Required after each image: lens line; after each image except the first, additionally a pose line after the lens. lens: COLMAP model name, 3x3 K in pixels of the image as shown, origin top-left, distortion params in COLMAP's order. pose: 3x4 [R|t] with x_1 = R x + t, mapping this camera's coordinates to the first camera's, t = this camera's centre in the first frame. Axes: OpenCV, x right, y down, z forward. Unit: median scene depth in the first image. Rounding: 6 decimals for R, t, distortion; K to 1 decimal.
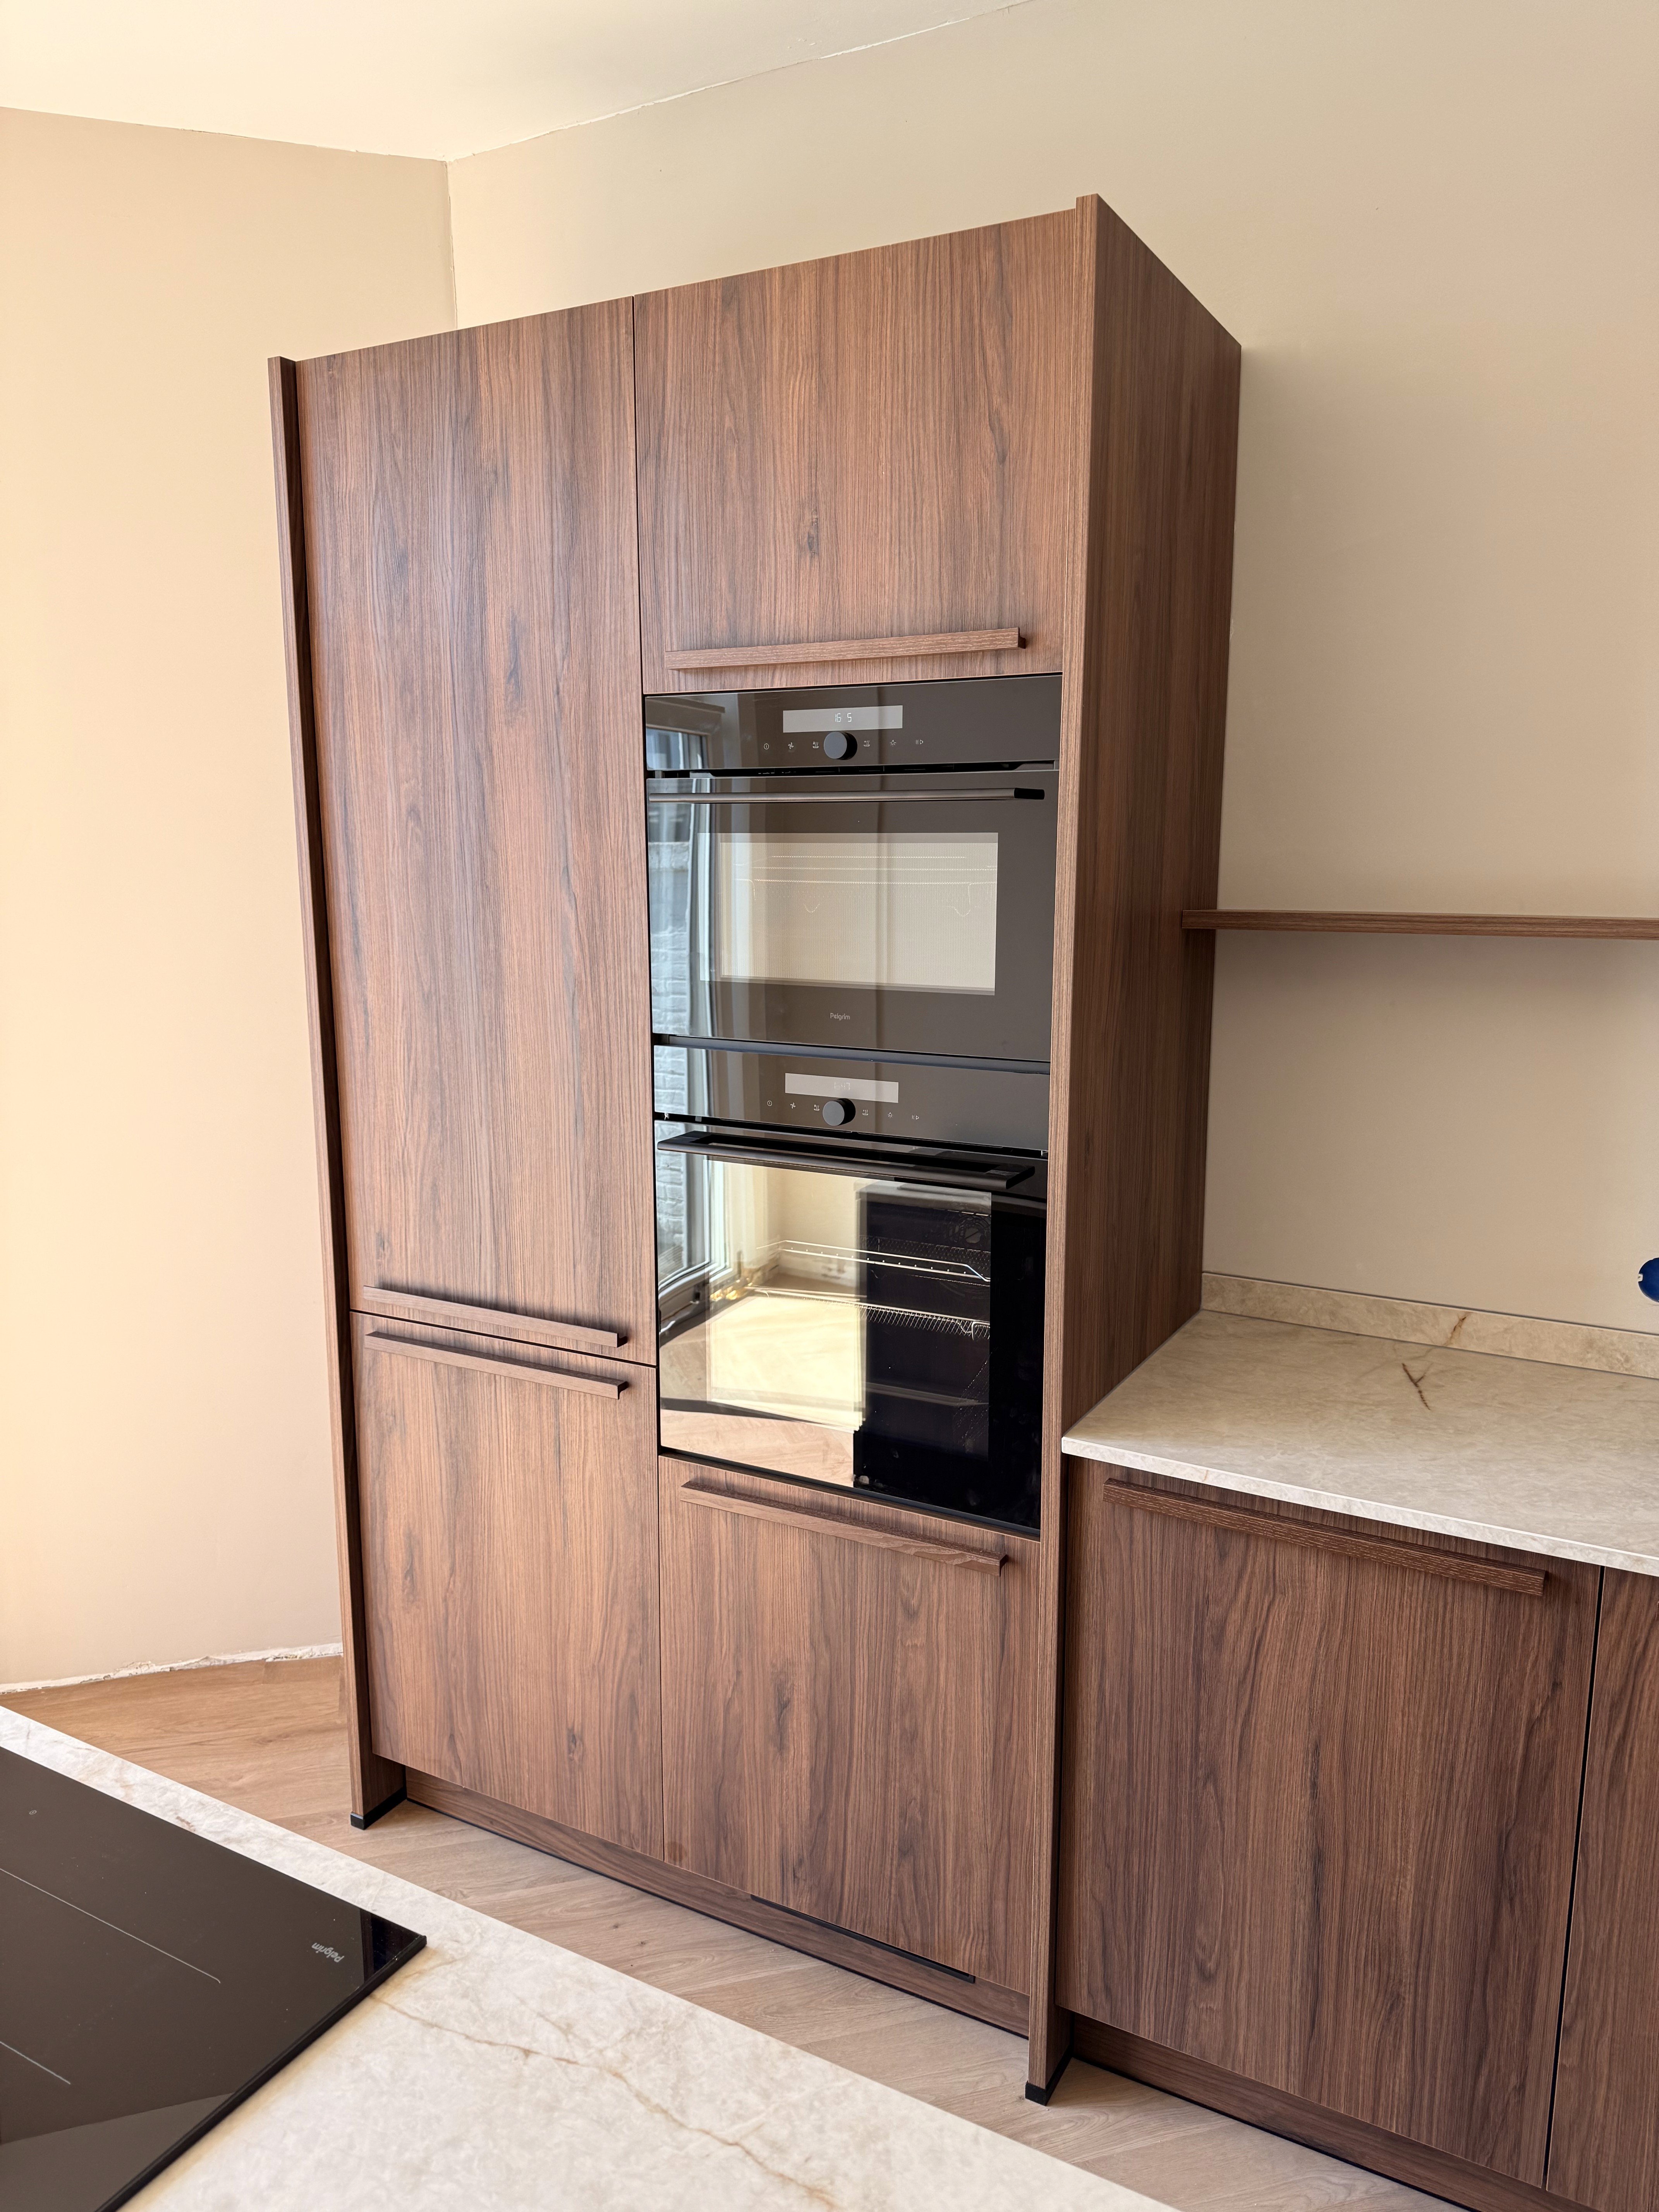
lens RADIAL K [[1538.6, 0, 857.8], [0, 1538.6, 1102.3], [0, 0, 1]] dist [0.050963, -0.087459]
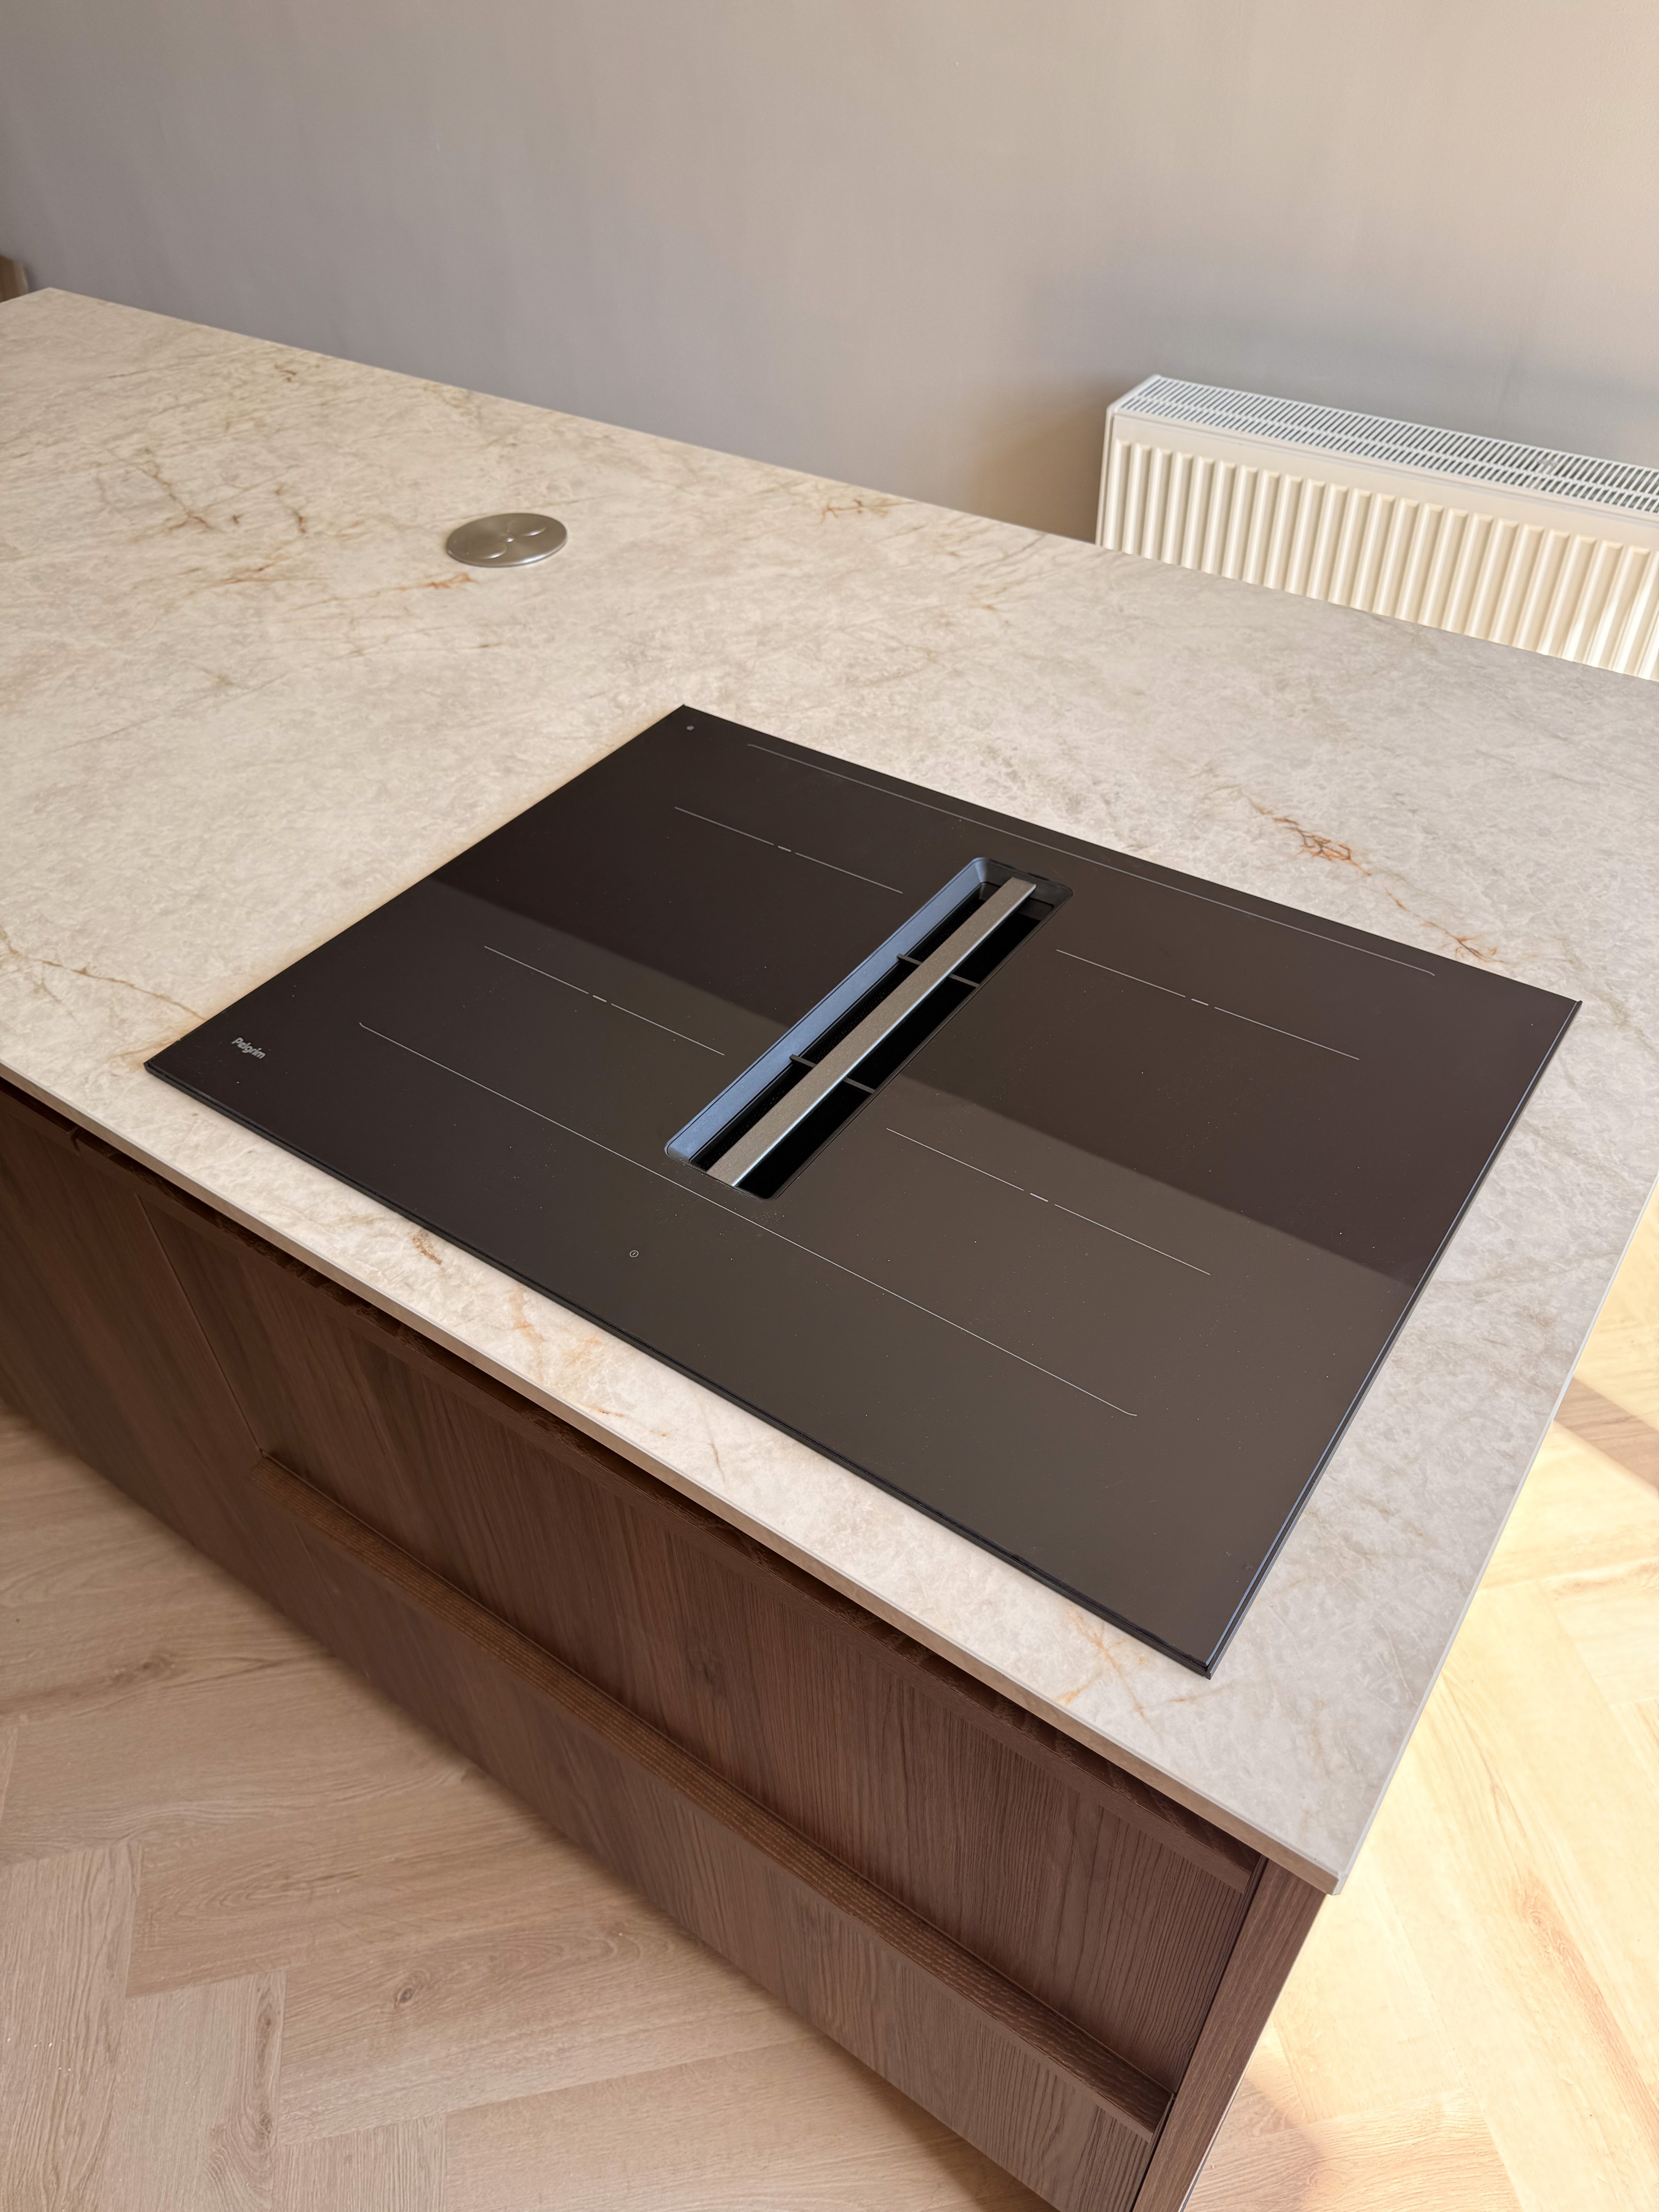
lens RADIAL K [[1576.5, 0, 829.5], [0, 1576.5, 1106.0], [0, 0, 1]] dist [0.071327, -0.115129]
pose [[-0.992571, -0.066348, 0.101986, -0.363486], [0.040247, 0.611993, 0.789839, -0.081119], [-0.114819, 0.788075, -0.604776, 0.719414]]
